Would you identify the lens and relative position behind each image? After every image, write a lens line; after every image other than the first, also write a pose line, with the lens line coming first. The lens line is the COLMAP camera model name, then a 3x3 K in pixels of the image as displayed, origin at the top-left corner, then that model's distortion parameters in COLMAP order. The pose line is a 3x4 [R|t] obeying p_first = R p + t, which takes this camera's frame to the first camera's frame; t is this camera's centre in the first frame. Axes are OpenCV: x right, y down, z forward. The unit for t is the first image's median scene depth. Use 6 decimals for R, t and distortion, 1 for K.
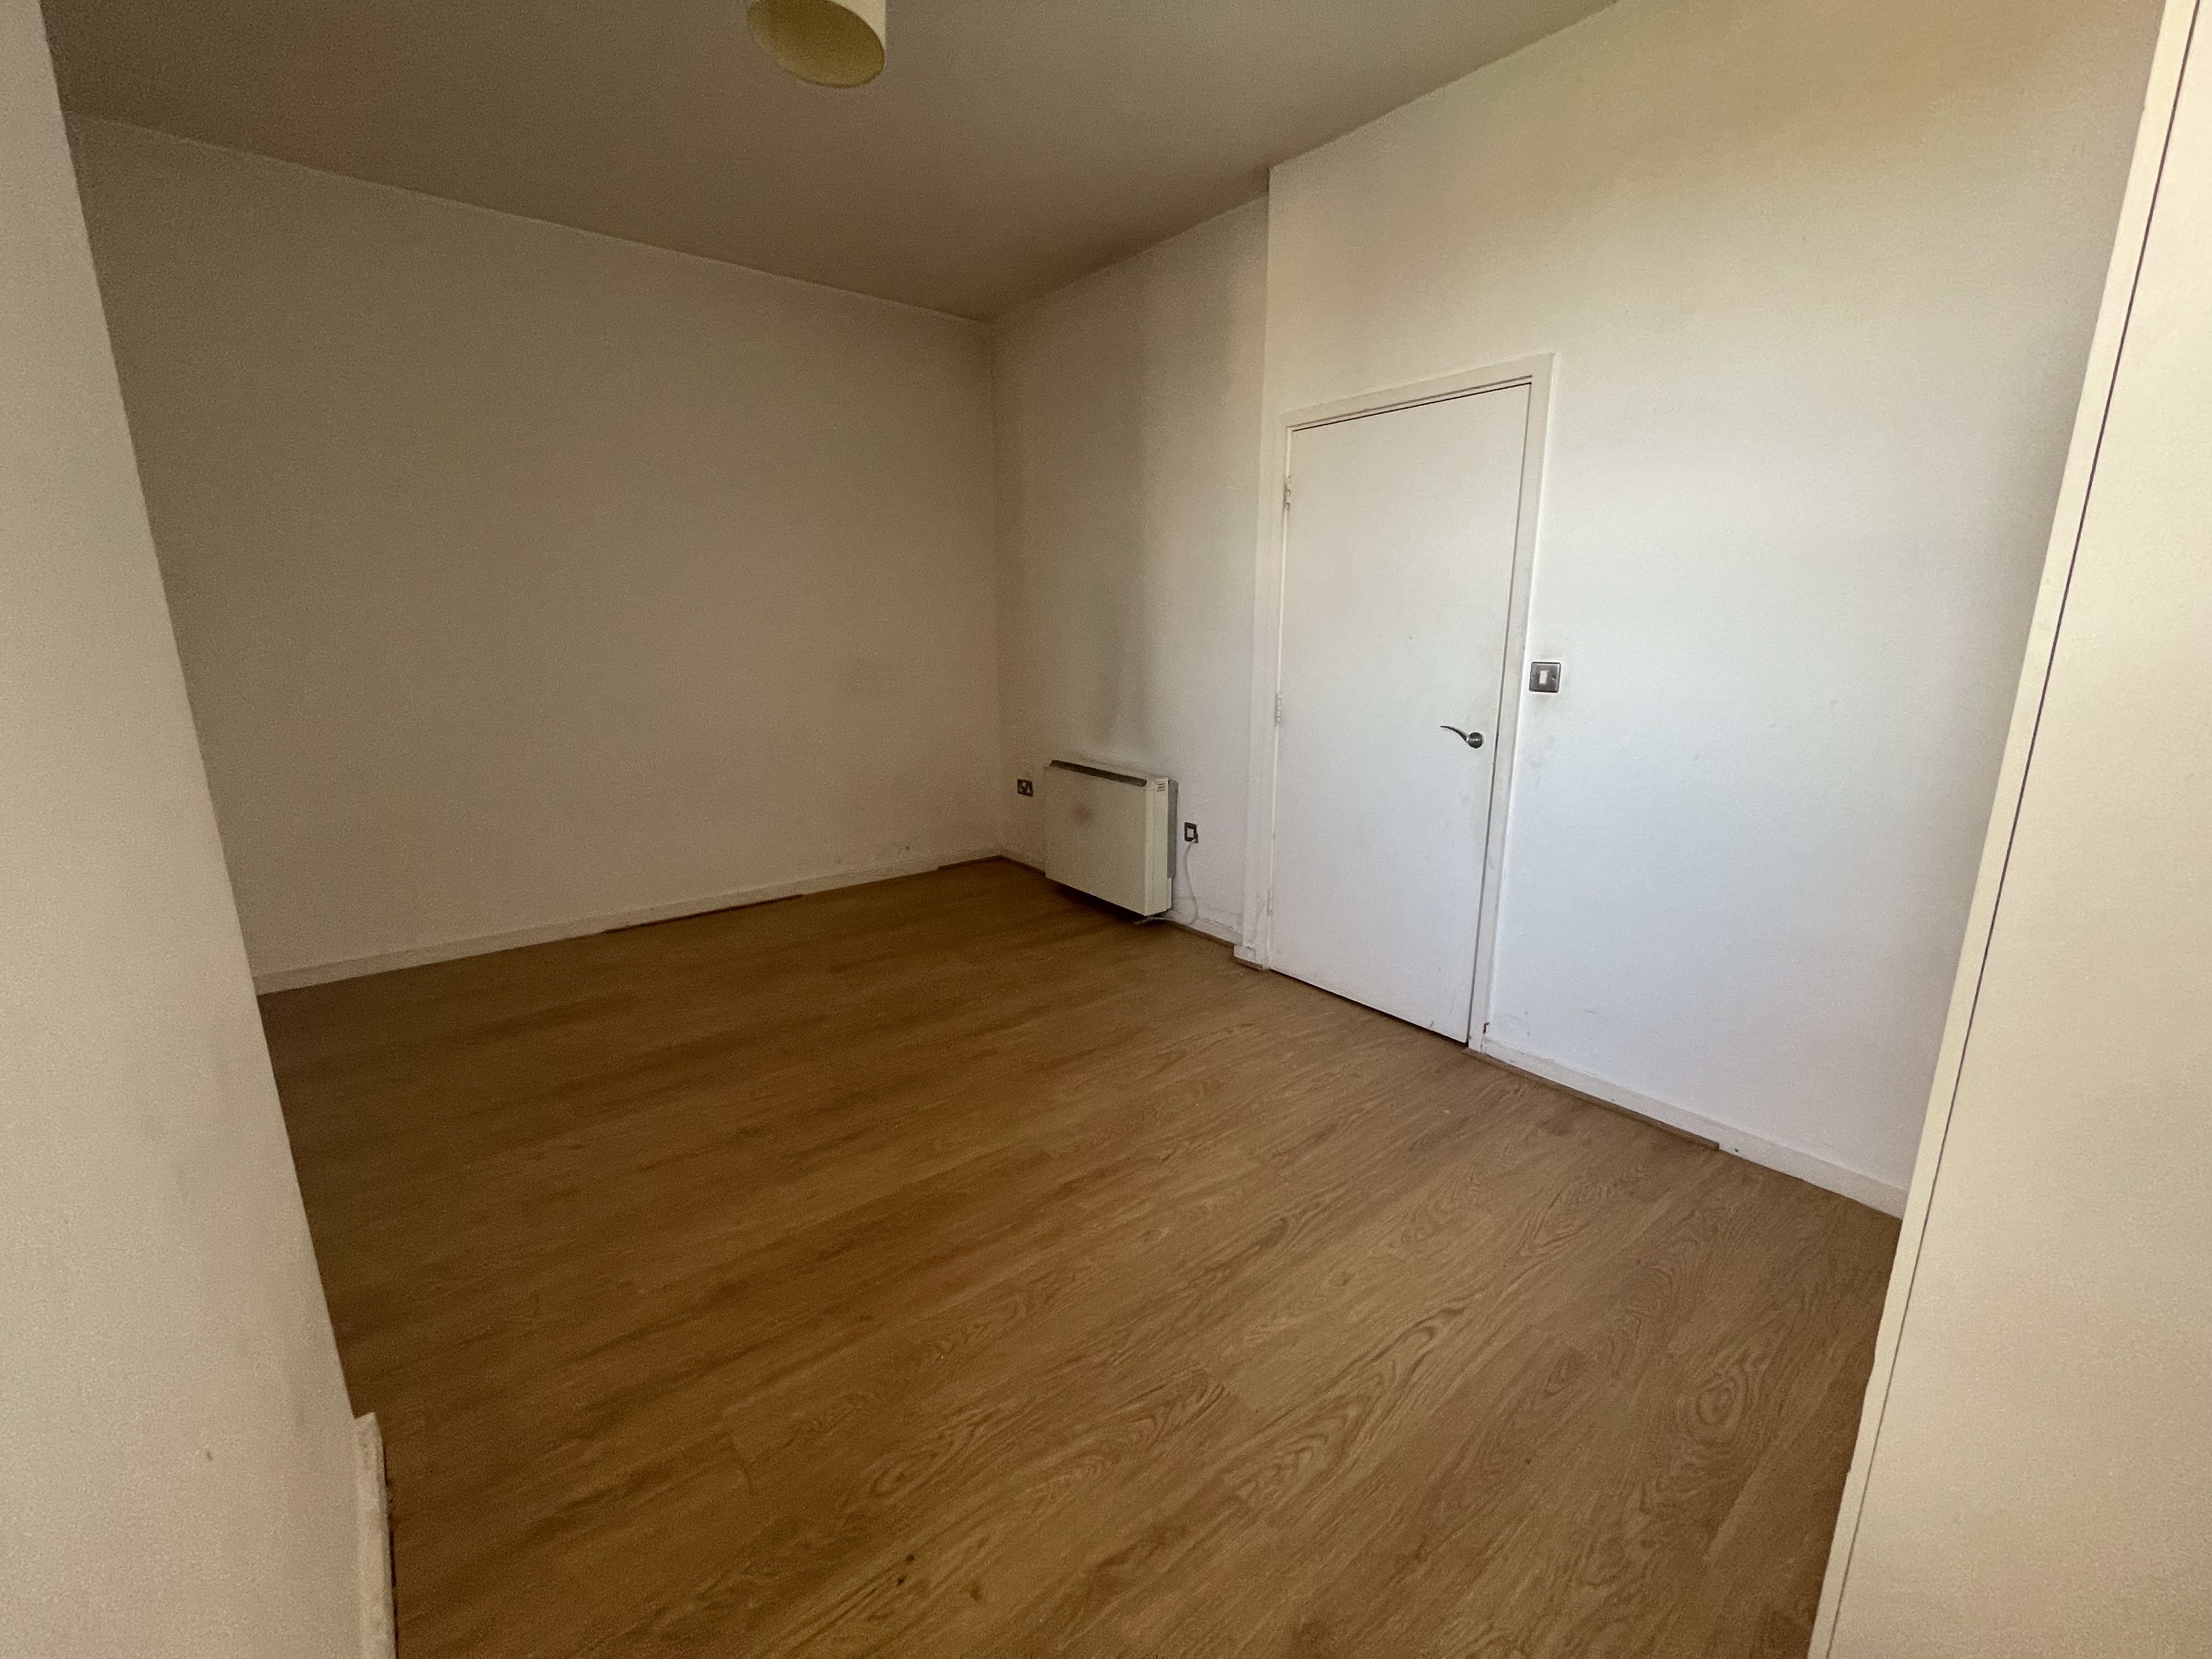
lens RADIAL K [[896.0, 0, 1109.1], [0, 896.0, 821.0], [0, 0, 1]] dist [-0.004957, -0.000255]
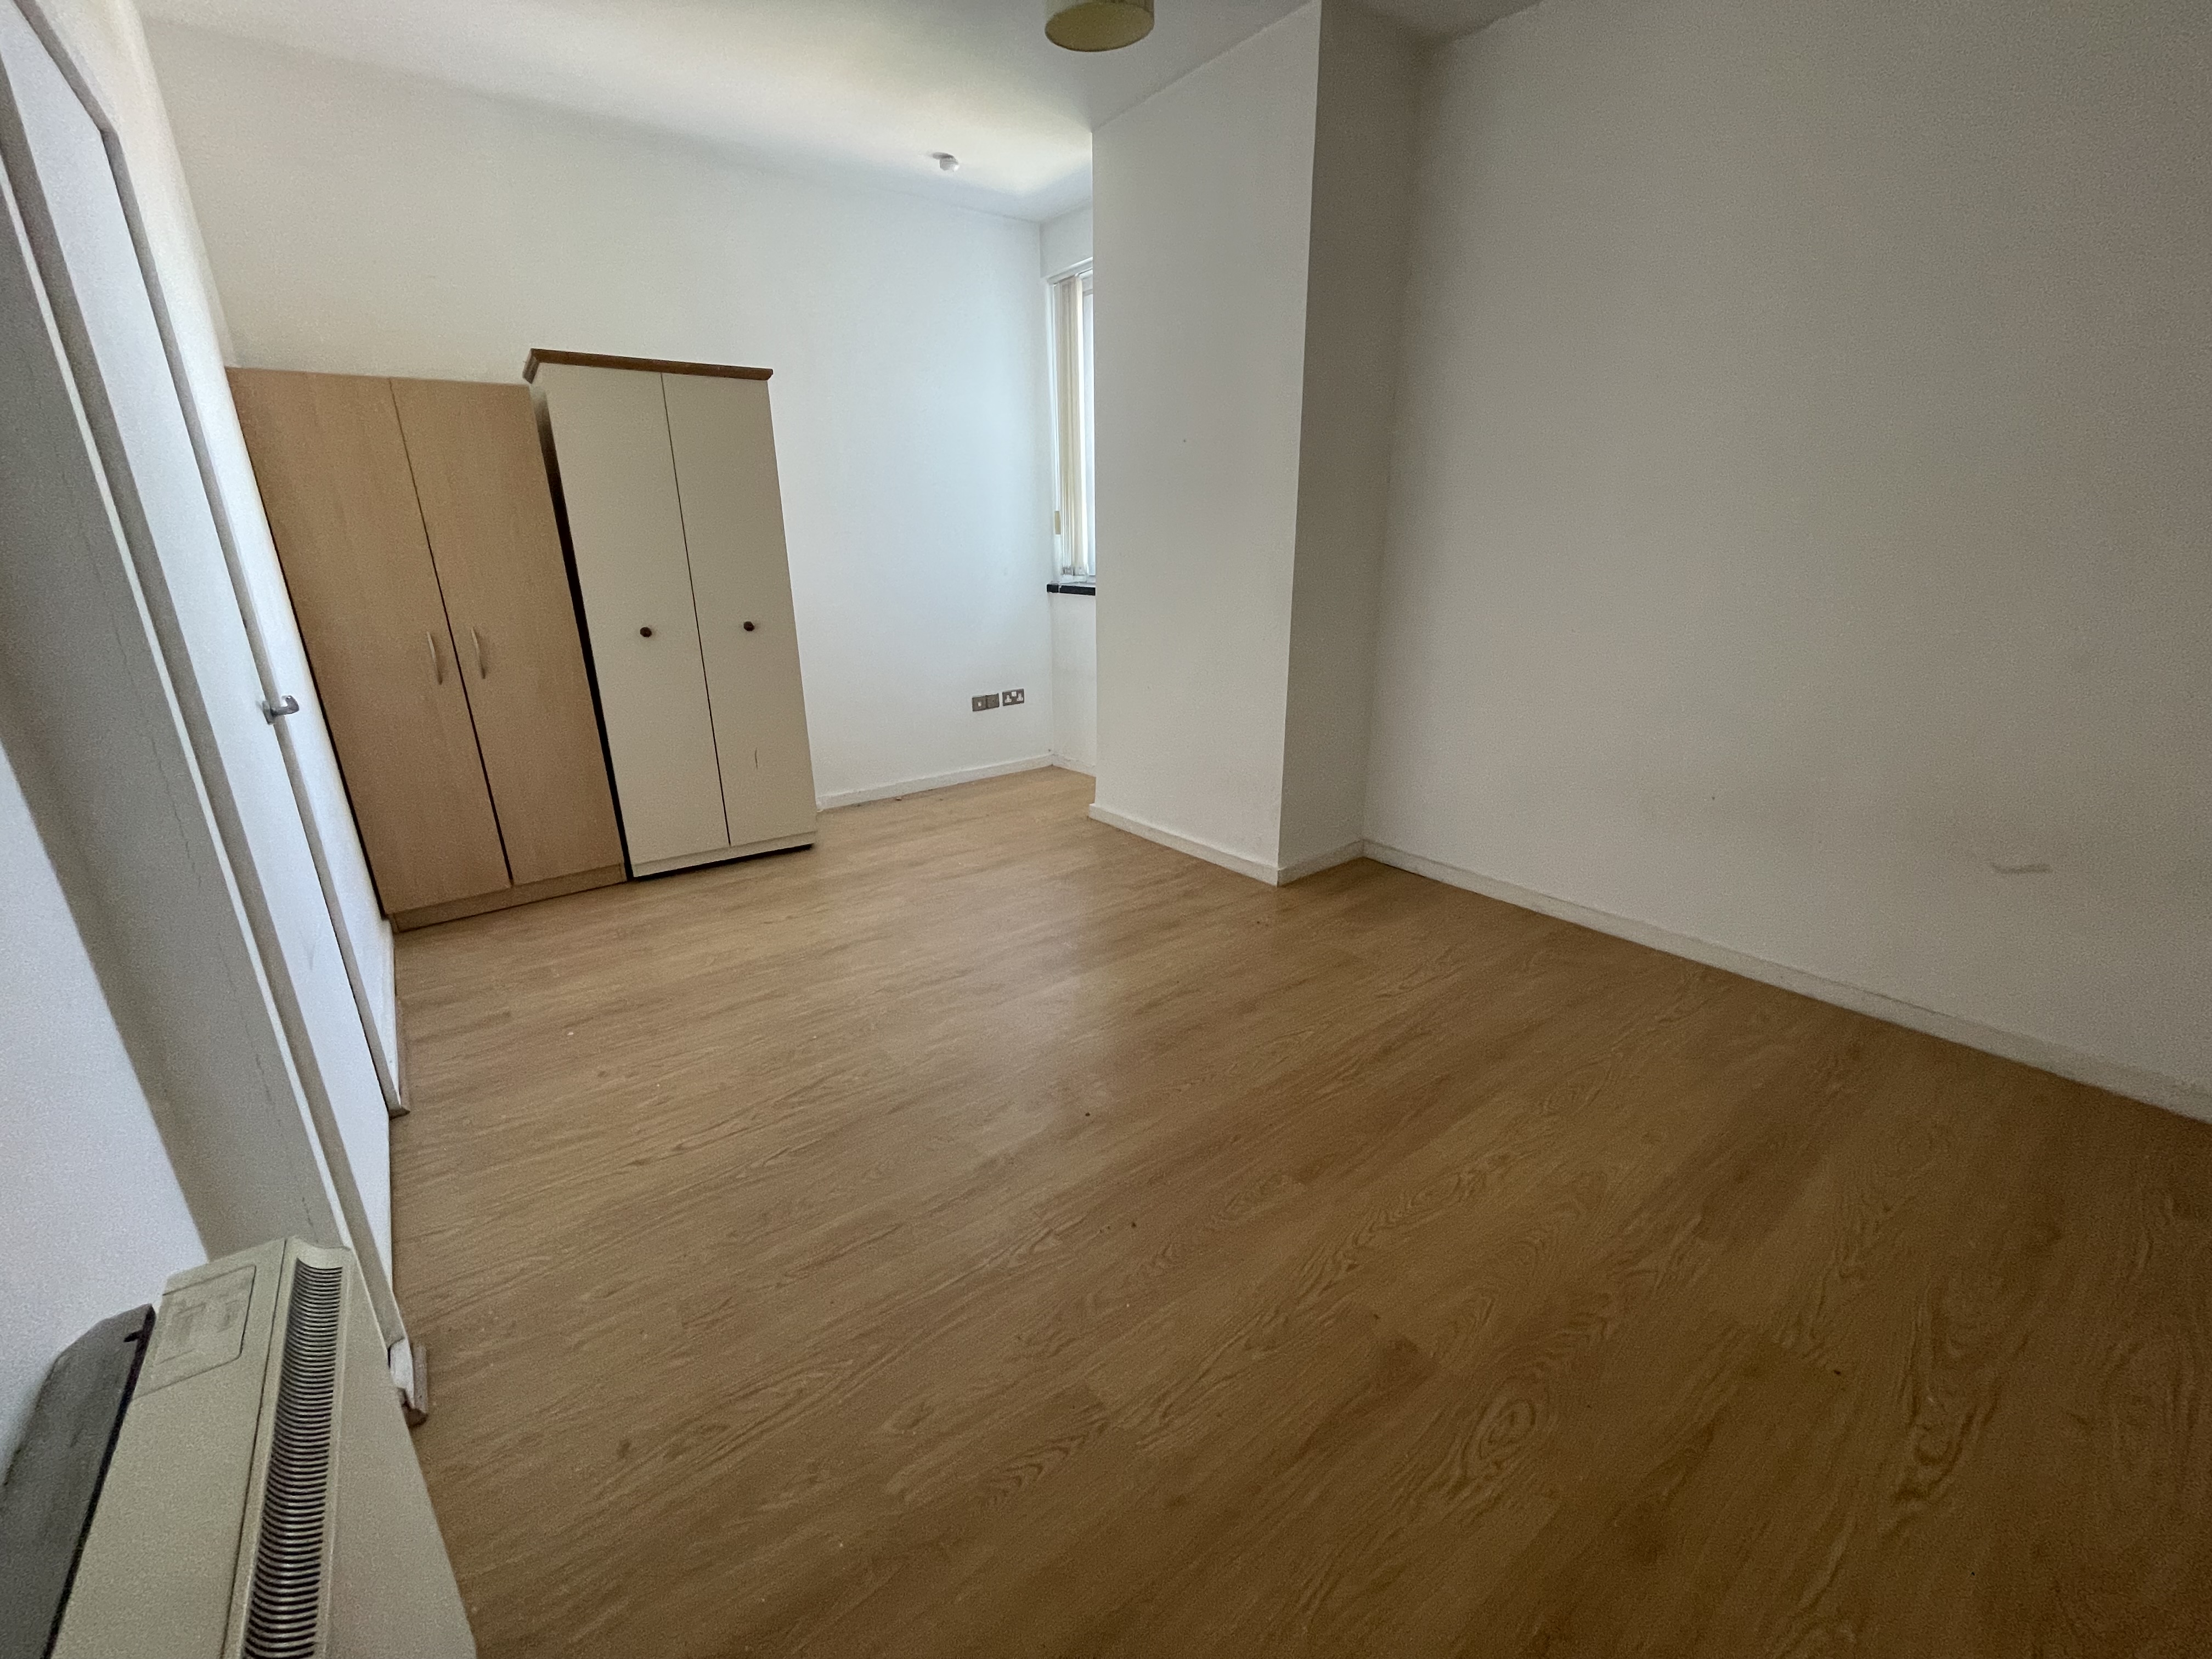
lens RADIAL K [[896.0, 0, 1109.1], [0, 896.0, 821.0], [0, 0, 1]] dist [-0.004957, -0.000255]
pose [[-0.999785, 0.002430, 0.020615, -0.249275], [0.012364, 0.867455, 0.497362, -0.377609], [-0.016674, 0.497509, -0.867298, 1.772214]]
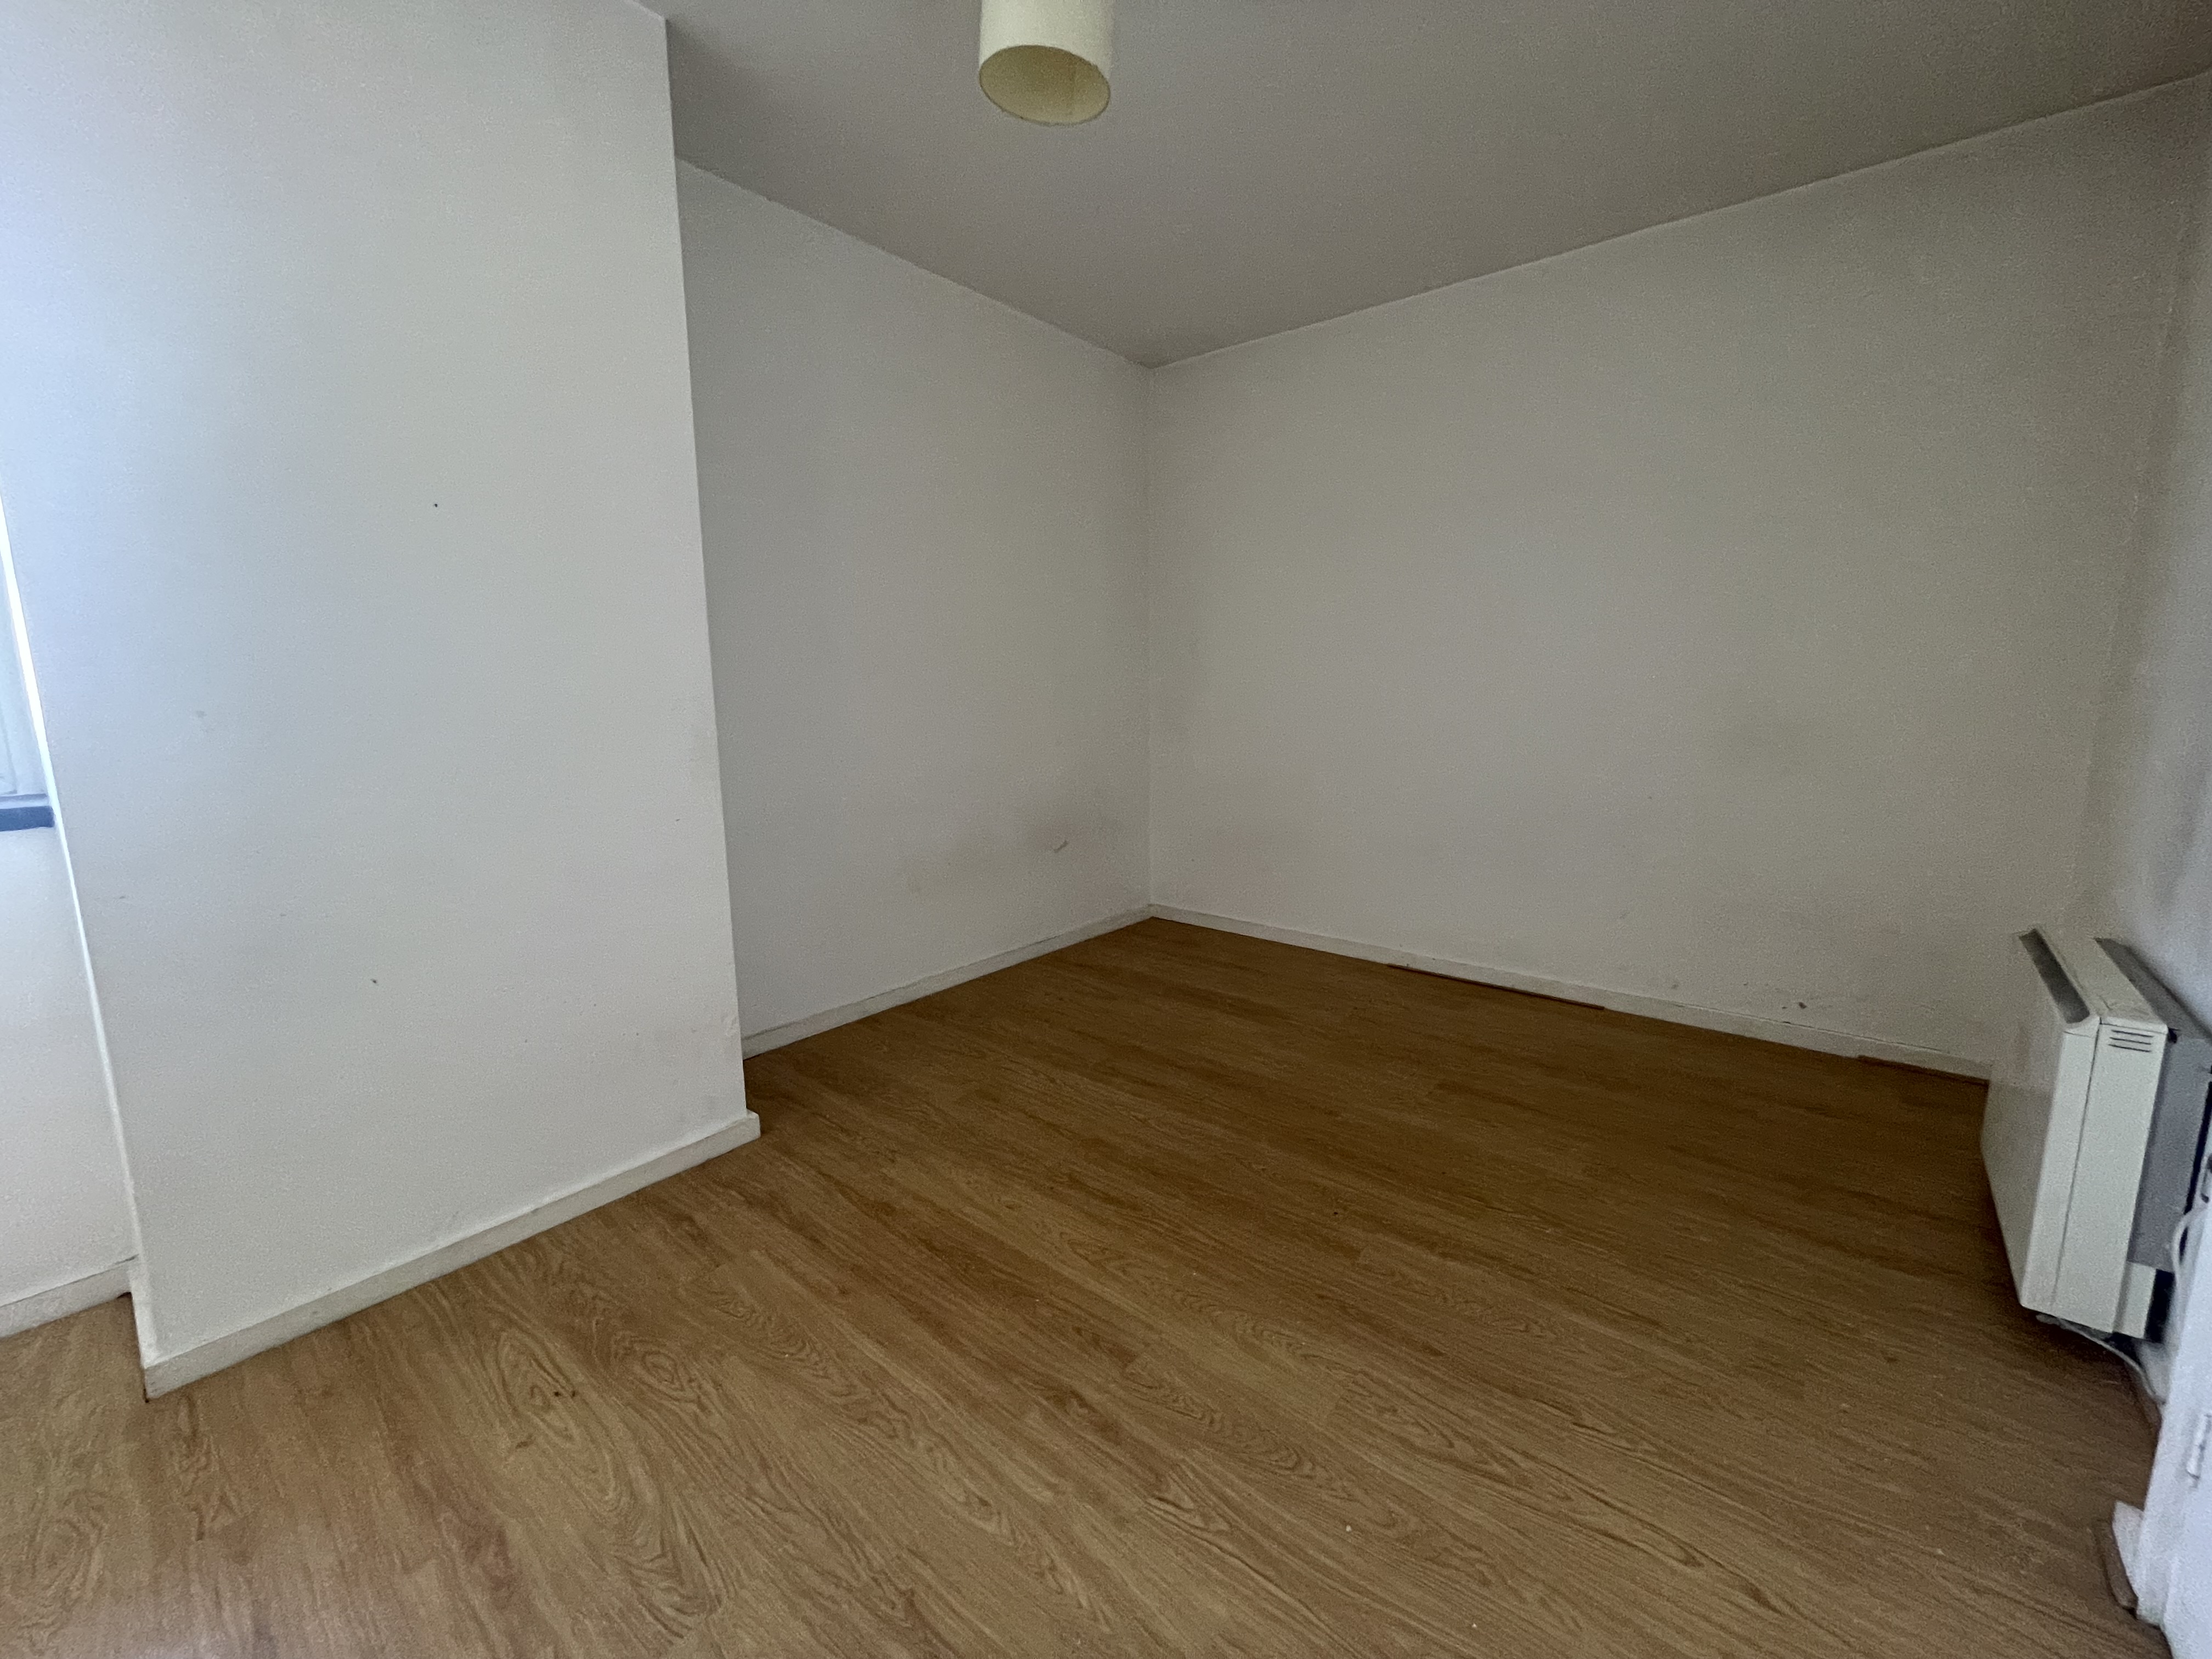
lens RADIAL K [[896.0, 0, 1109.1], [0, 896.0, 821.0], [0, 0, 1]] dist [-0.004957, -0.000255]
pose [[0.204303, 0.150972, -0.967196, 0.542504], [-0.203566, 0.972989, 0.108876, -0.133396], [0.957508, 0.174644, 0.229518, 0.680960]]
